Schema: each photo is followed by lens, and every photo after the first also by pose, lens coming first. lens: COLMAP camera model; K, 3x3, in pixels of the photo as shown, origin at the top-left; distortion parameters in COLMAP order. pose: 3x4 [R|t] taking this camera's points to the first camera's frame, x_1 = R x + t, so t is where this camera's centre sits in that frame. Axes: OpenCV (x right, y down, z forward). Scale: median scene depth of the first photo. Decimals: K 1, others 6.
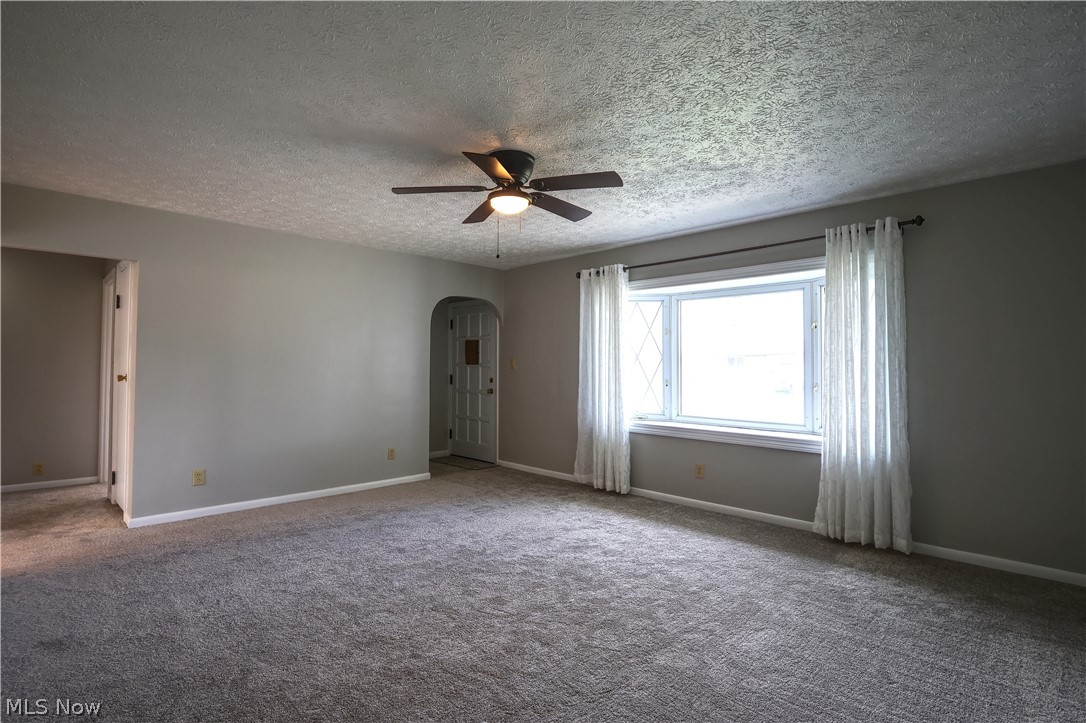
lens RADIAL K [[528.1, 0, 535.2], [0, 528.1, 351.7], [0, 0, 1]] dist [-0.010543, -0.004449]
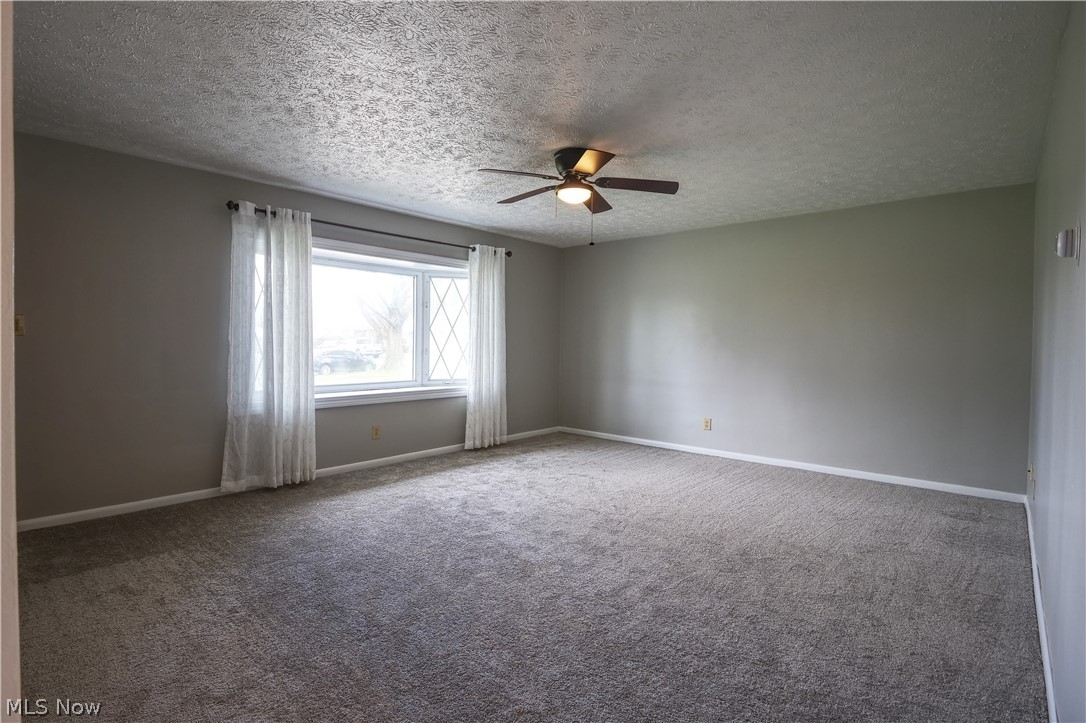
lens RADIAL K [[528.1, 0, 535.2], [0, 528.1, 351.7], [0, 0, 1]] dist [-0.010543, -0.004449]
pose [[-0.059123, -0.030968, 0.997770, -0.786627], [-0.047626, 0.998468, 0.028167, 0.015768], [-0.997114, -0.045855, -0.060507, 0.758946]]
